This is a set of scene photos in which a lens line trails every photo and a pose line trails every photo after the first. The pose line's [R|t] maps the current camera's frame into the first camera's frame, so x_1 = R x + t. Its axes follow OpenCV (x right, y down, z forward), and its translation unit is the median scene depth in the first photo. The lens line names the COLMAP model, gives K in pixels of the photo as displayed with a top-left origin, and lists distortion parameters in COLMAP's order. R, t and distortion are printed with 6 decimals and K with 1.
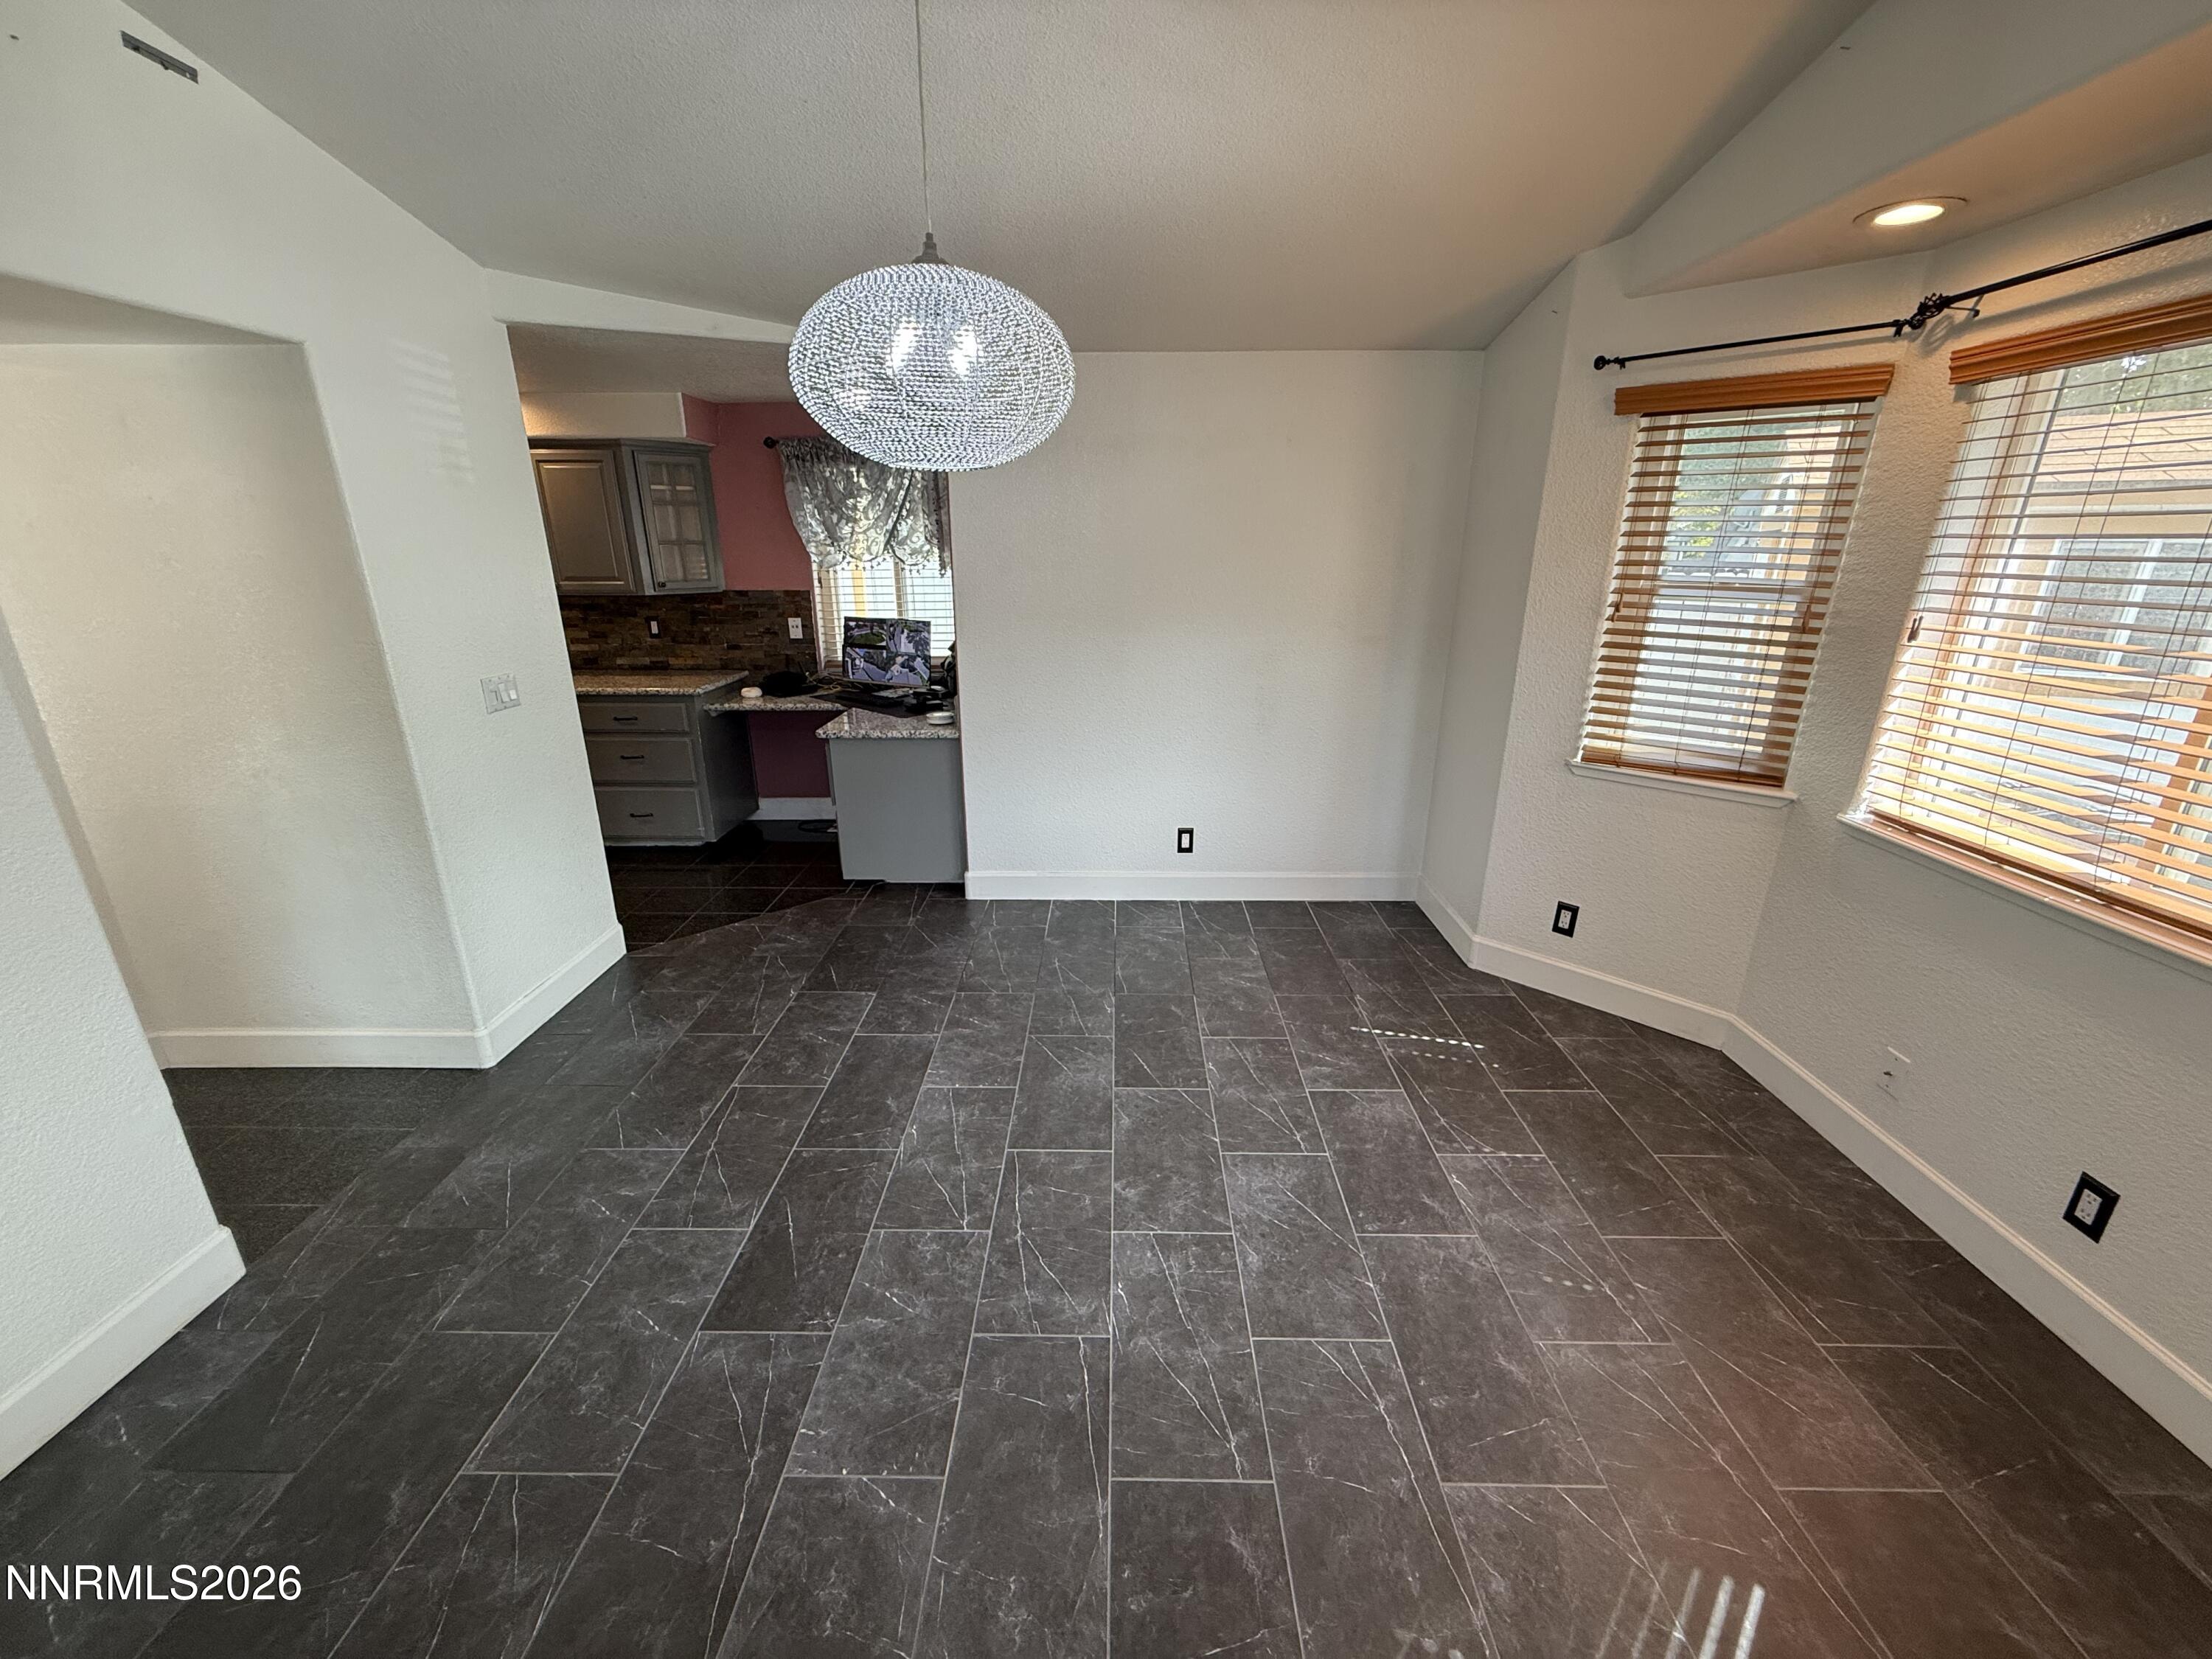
lens RADIAL K [[882.1, 0, 1102.7], [0, 882.1, 830.2], [0, 0, 1]] dist [-0.000786, -0.000172]
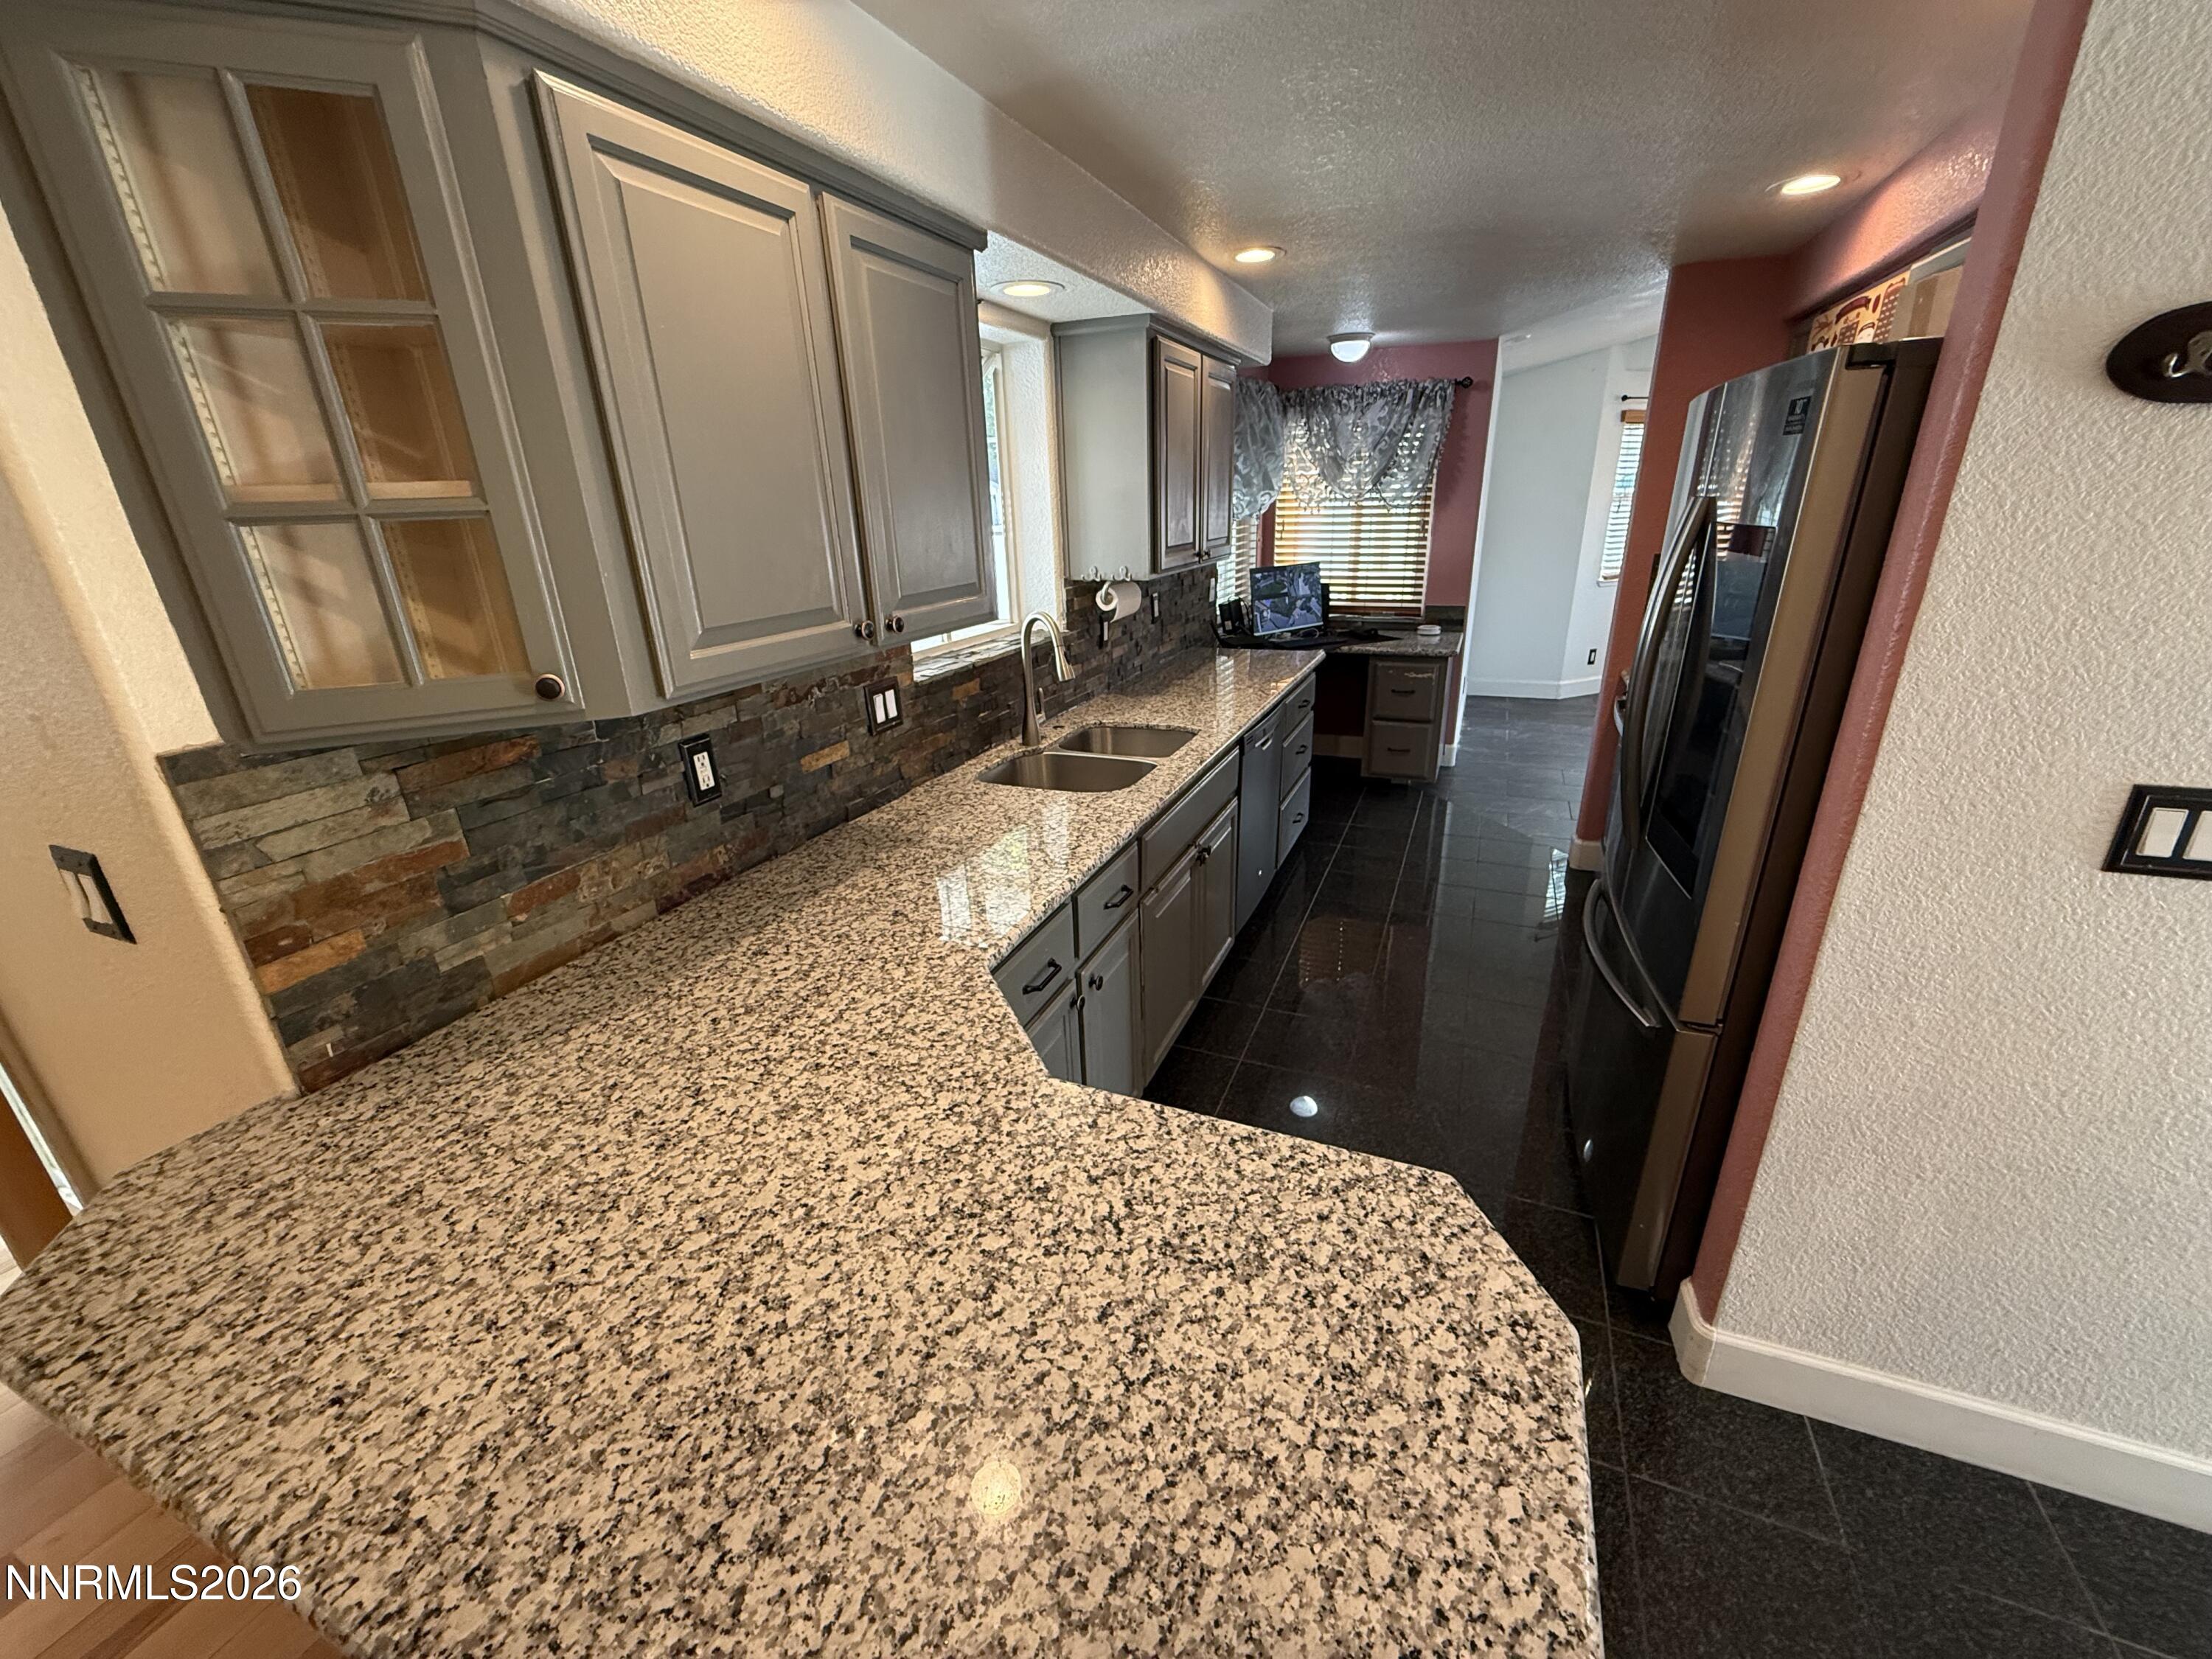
lens RADIAL K [[878.6, 0, 1106.0], [0, 878.6, 829.5], [0, 0, 1]] dist [0.002251, -0.000205]
pose [[0.369568, -0.337693, 0.865669, -2.203735], [0.320079, 0.920873, 0.222580, -0.423634], [-0.872335, 0.194824, 0.448414, 1.323363]]
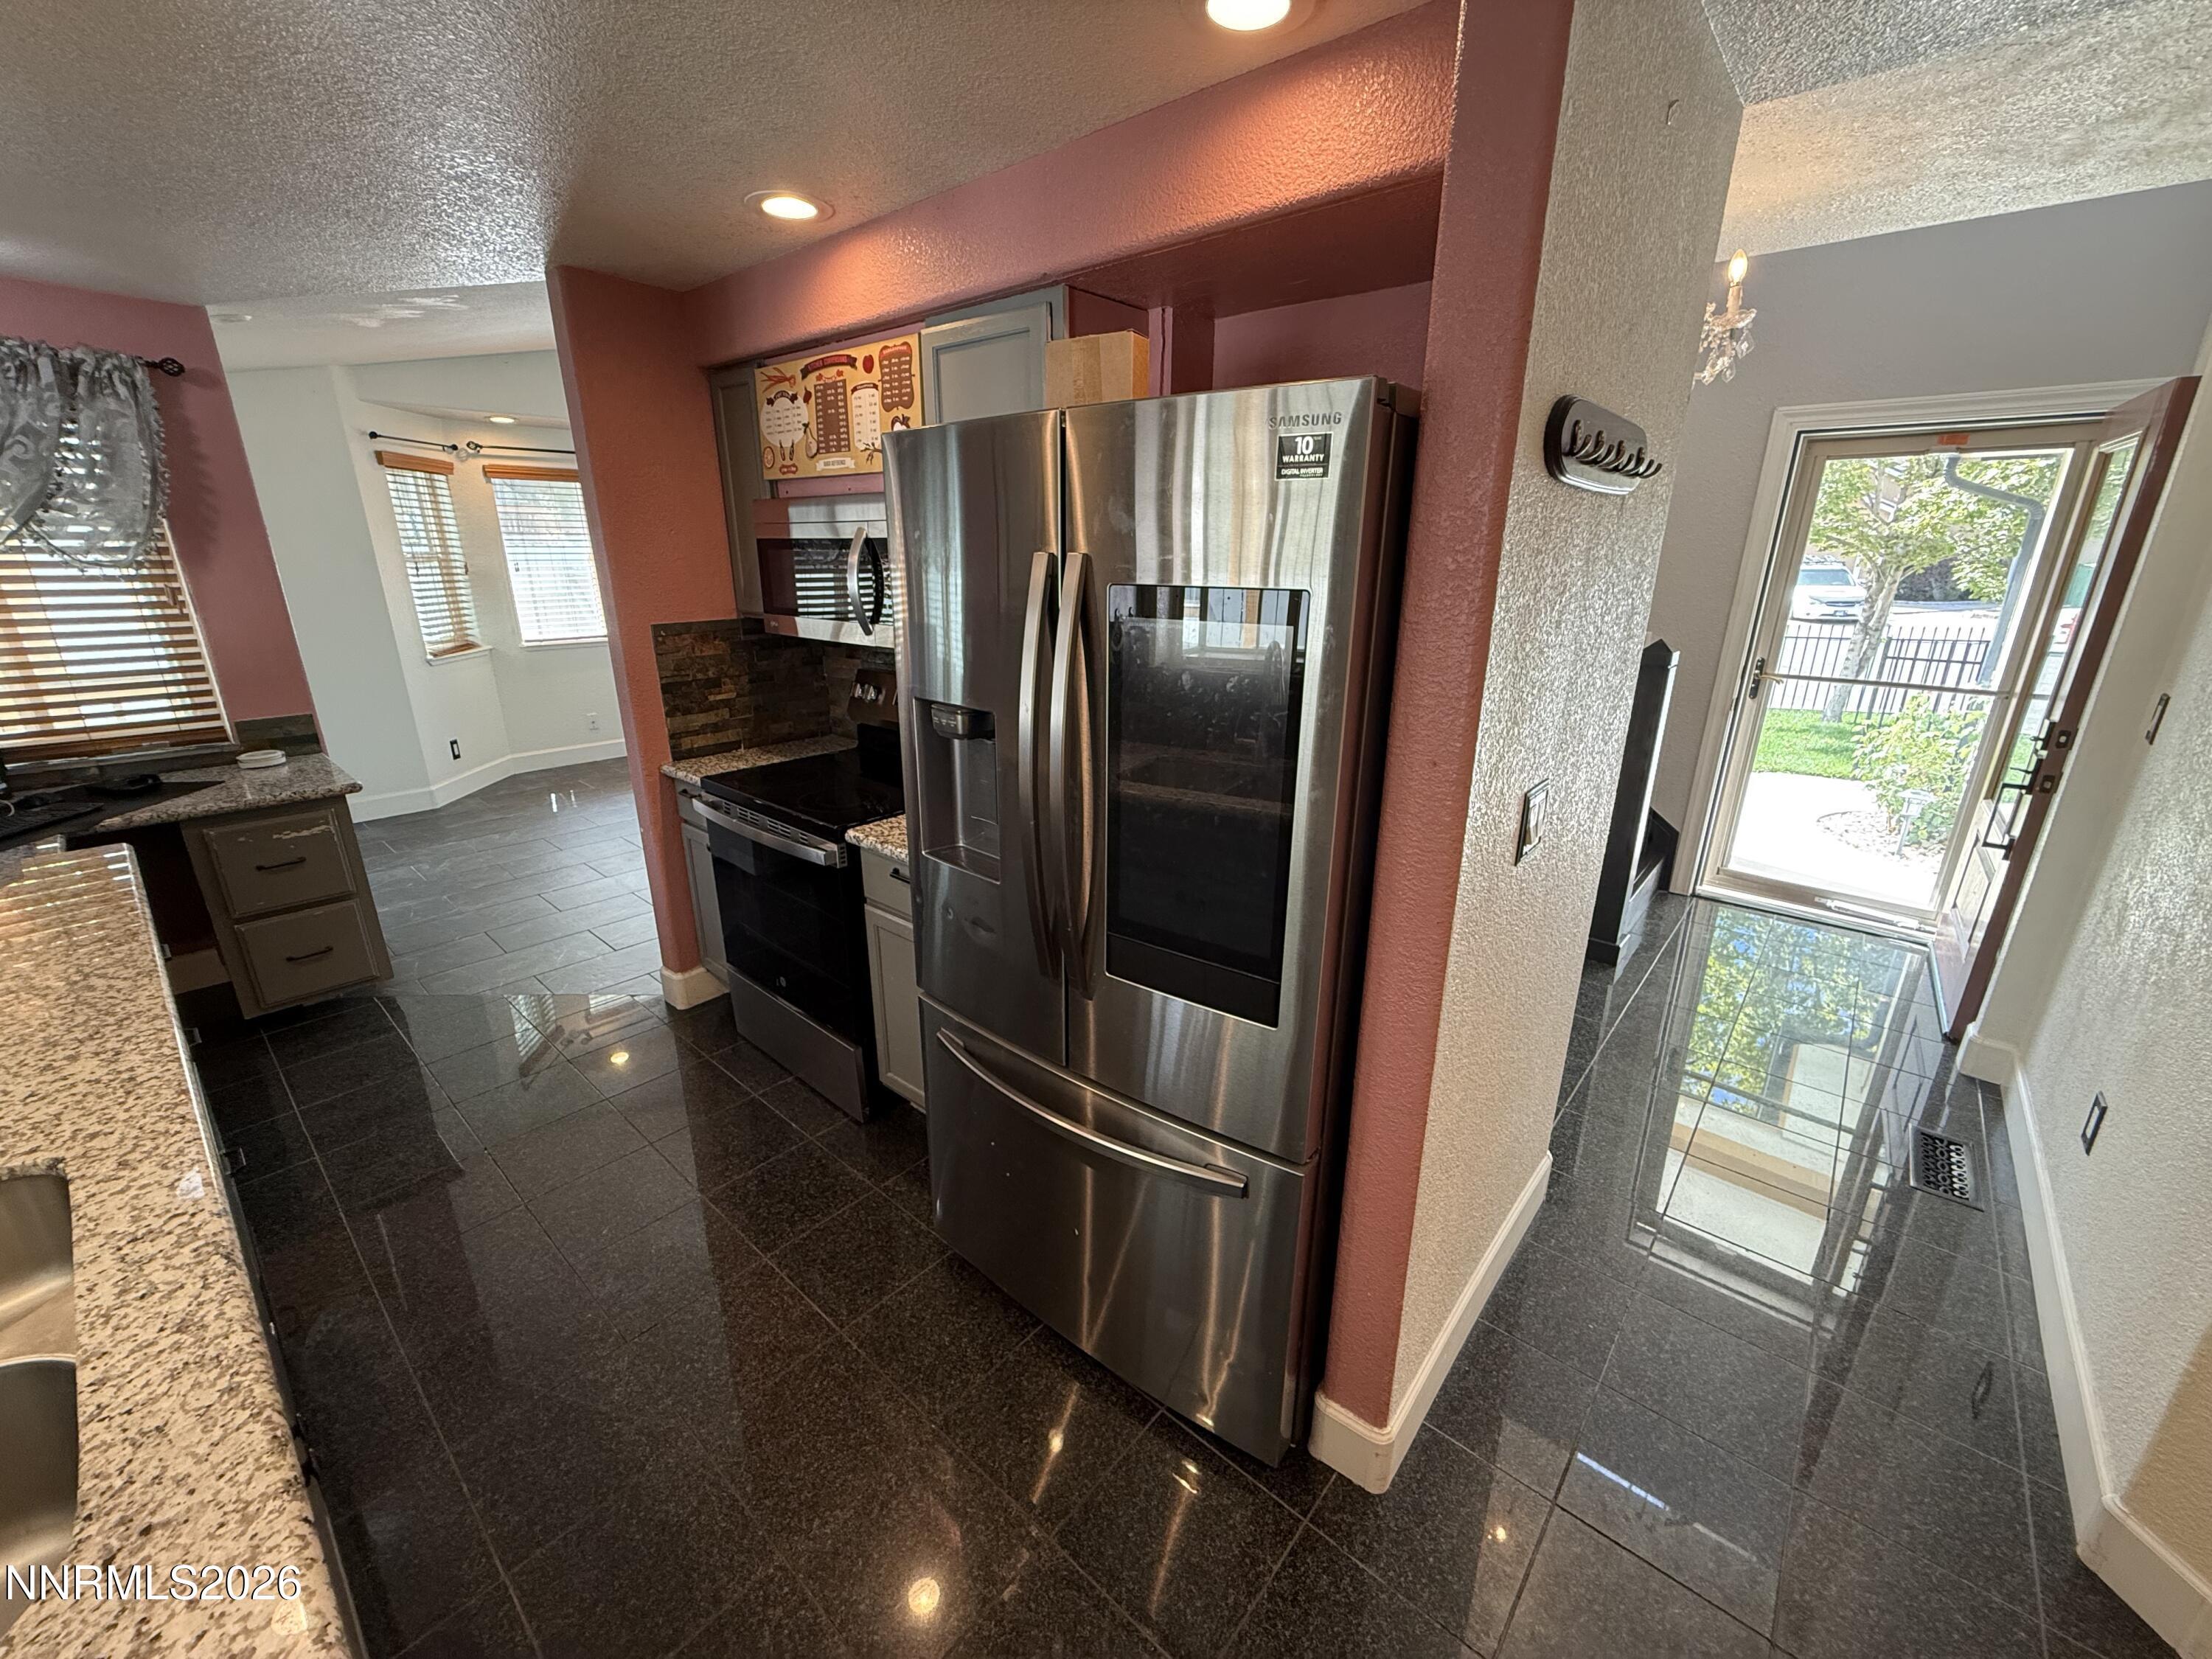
lens RADIAL K [[878.6, 0, 1106.0], [0, 878.6, 829.5], [0, 0, 1]] dist [0.002251, -0.000205]
pose [[-0.766018, -0.200252, 0.610832, -1.799164], [0.197933, 0.830593, 0.520517, -0.483718], [-0.611588, 0.519629, -0.596612, 1.529638]]
